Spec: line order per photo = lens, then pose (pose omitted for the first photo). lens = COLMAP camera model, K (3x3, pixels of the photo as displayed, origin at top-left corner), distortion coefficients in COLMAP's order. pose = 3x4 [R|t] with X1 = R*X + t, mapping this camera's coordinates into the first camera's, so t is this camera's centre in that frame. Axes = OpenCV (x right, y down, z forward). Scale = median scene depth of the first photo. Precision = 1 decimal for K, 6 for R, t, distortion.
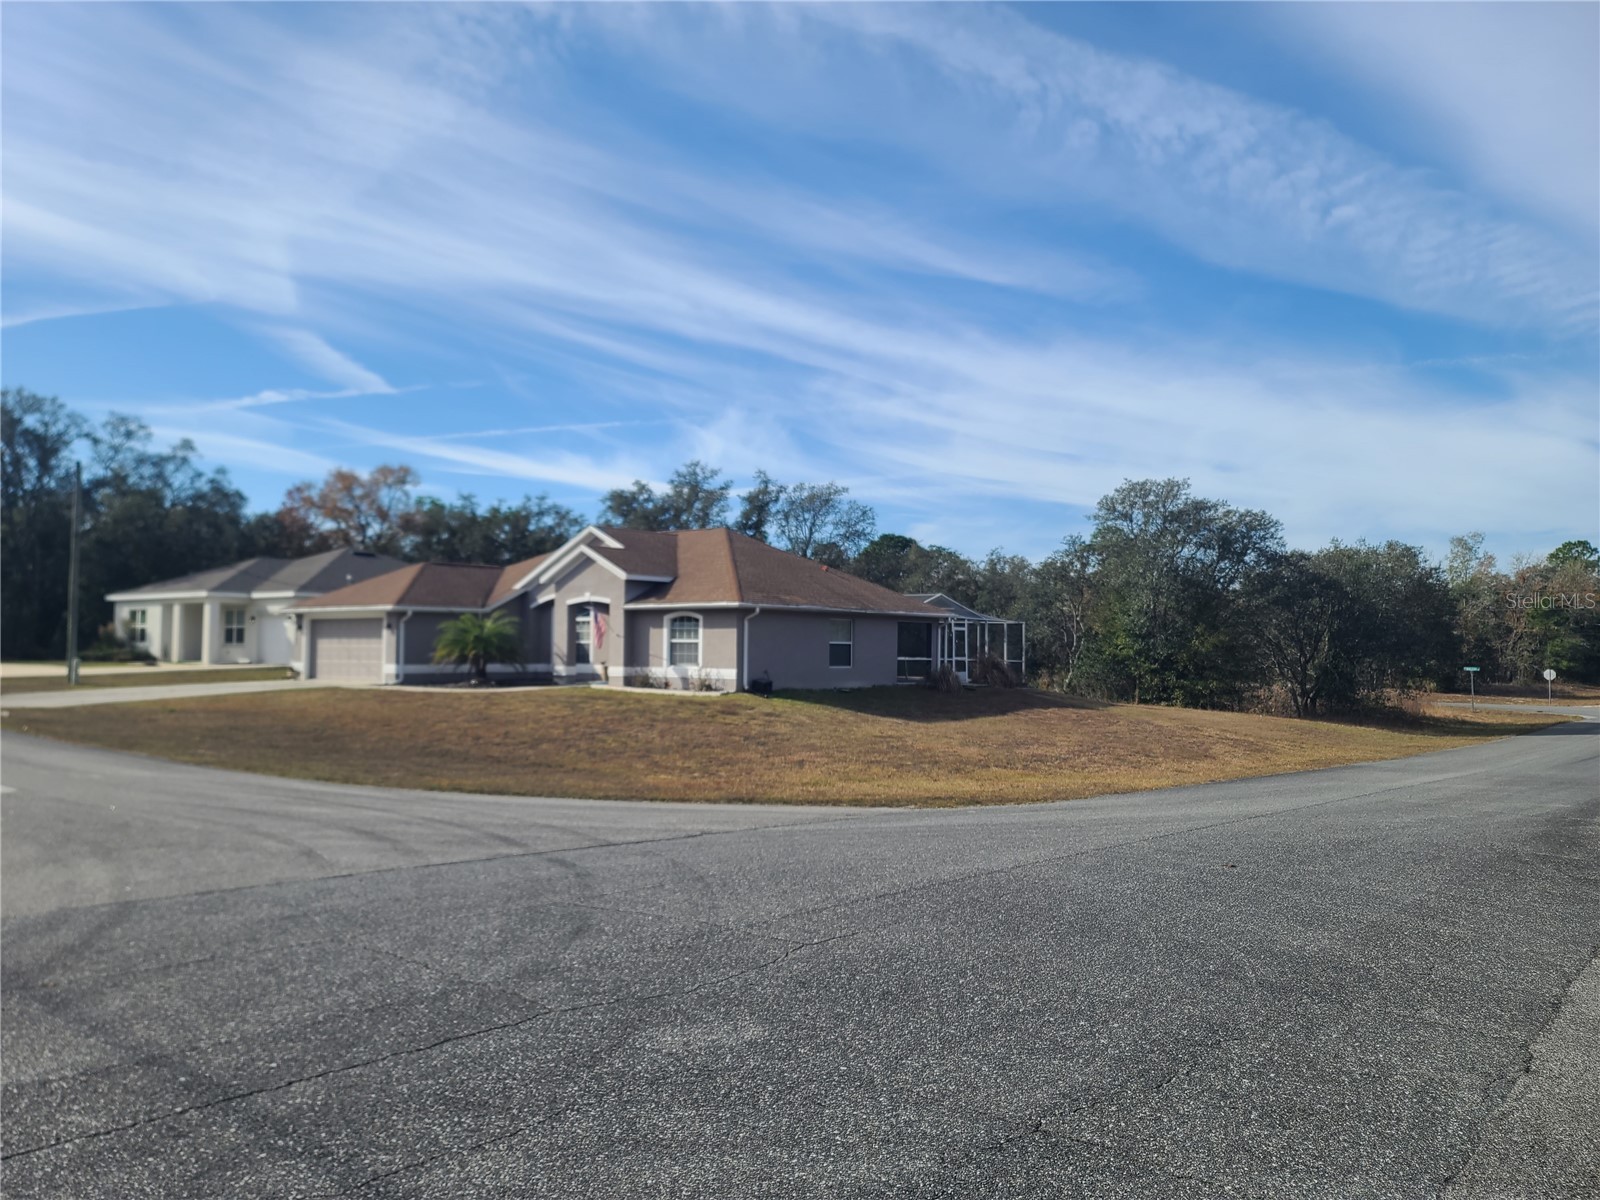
lens RADIAL K [[1174.2, 0, 800.0], [0, 1174.2, 600.0], [0, 0, 1]] dist [0.051615, -0.000240]
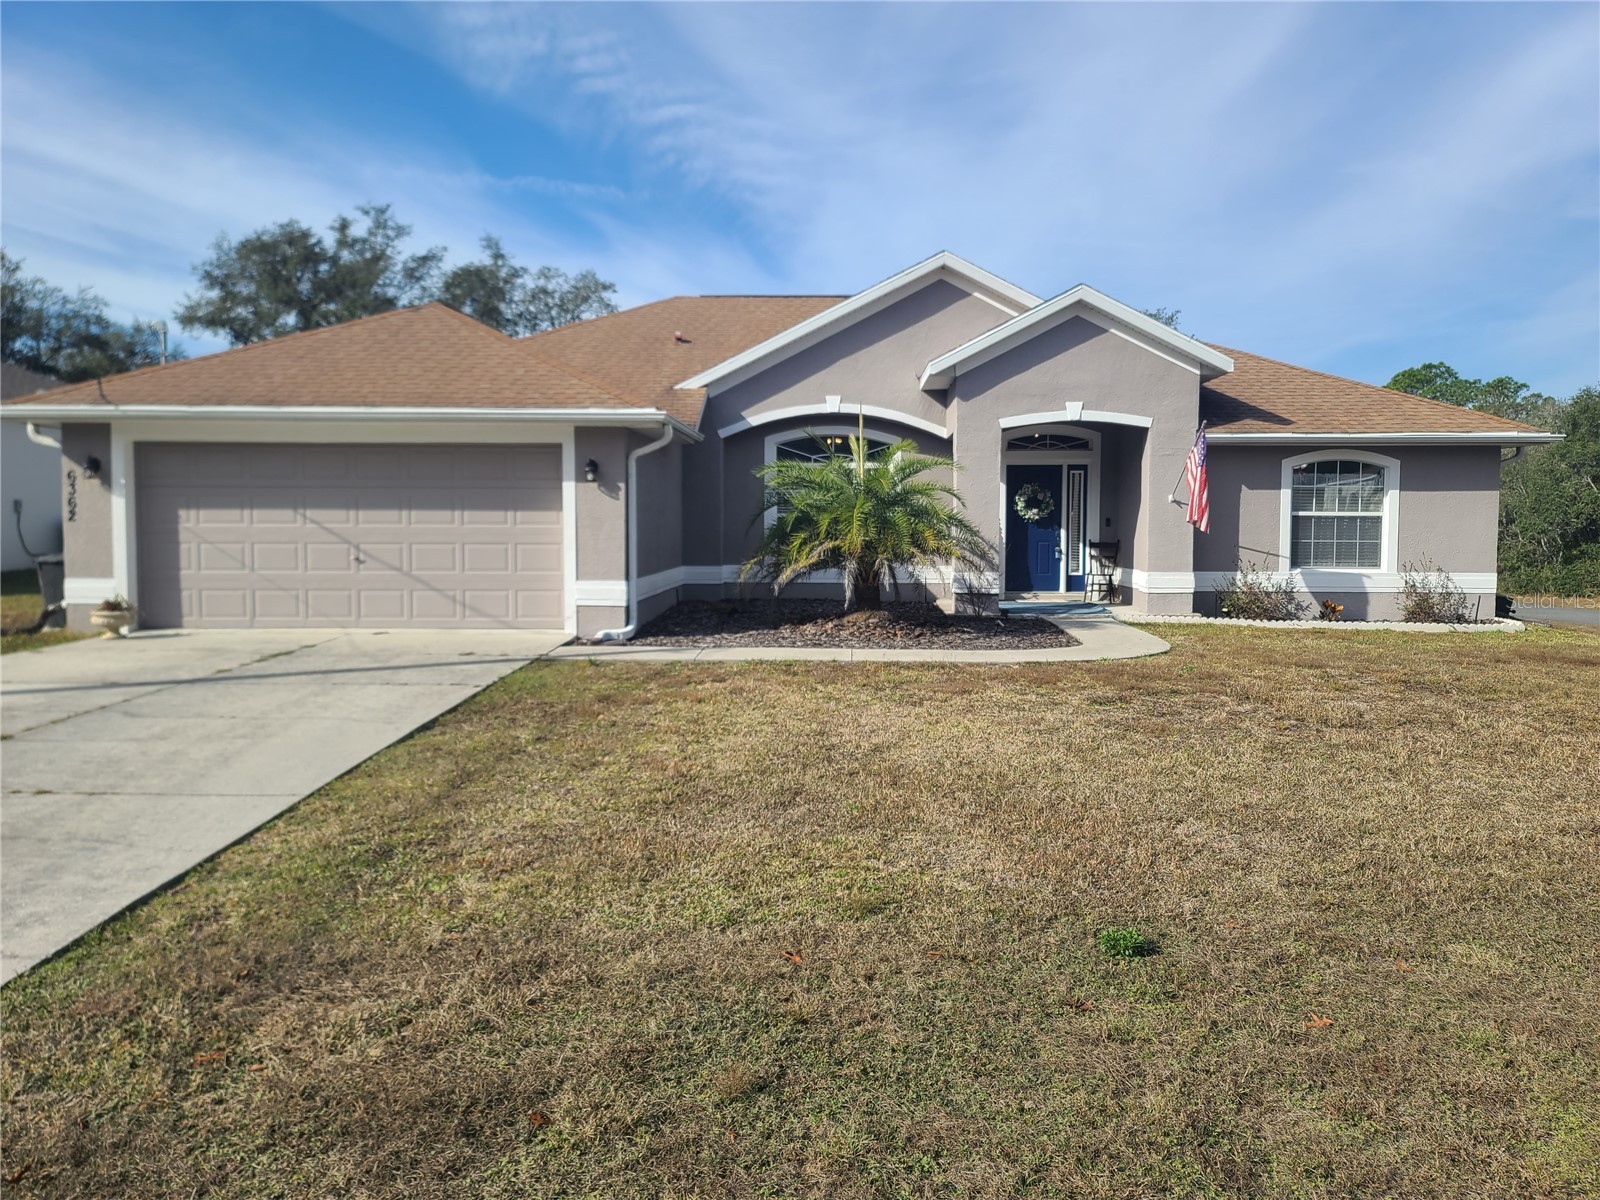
lens RADIAL K [[1174.2, 0, 800.0], [0, 1174.2, 600.0], [0, 0, 1]] dist [0.051615, -0.000240]
pose [[0.793912, -0.042836, 0.606522, -0.518421], [-0.021392, 0.994930, 0.098269, 0.025336], [-0.607657, -0.090992, 0.788970, 0.709448]]
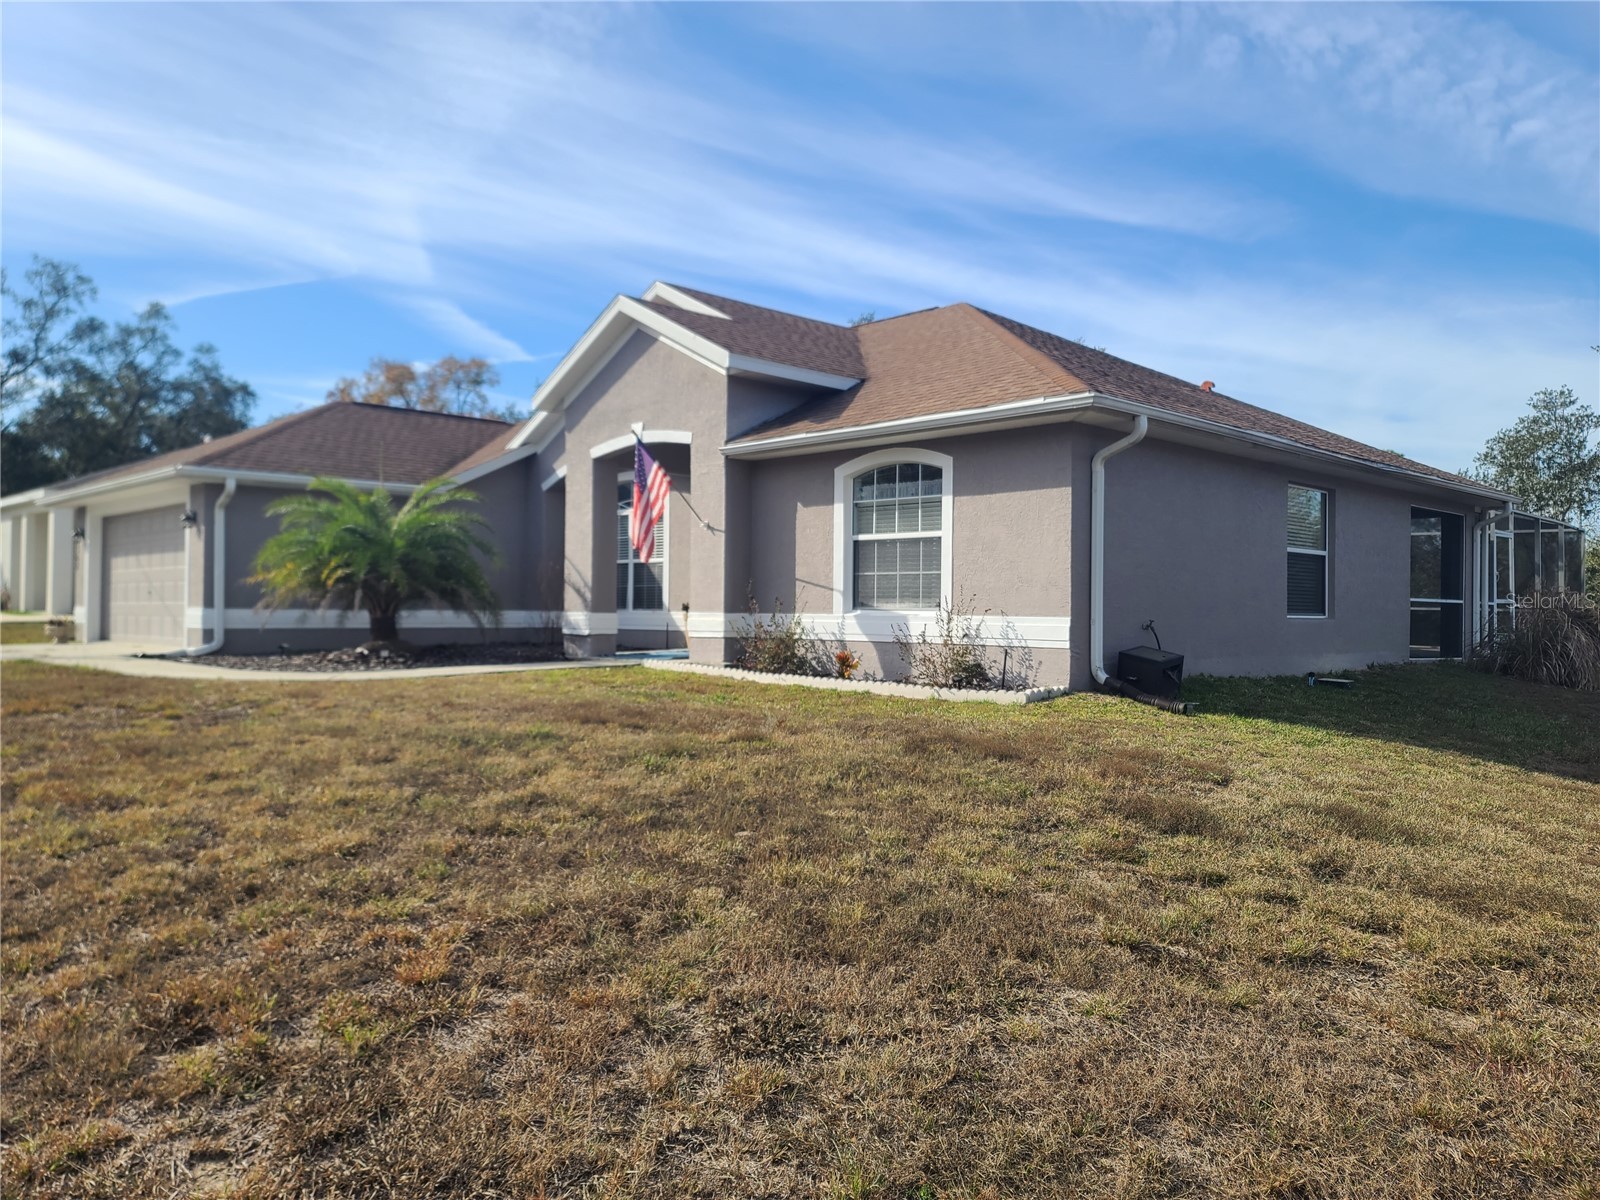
lens RADIAL K [[1174.2, 0, 800.0], [0, 1174.2, 600.0], [0, 0, 1]] dist [0.051615, -0.000240]
pose [[0.991626, 0.000253, -0.129145, -0.076659], [0.003594, 0.999557, 0.029554, 0.040514], [0.129095, -0.029770, 0.991185, 0.615787]]
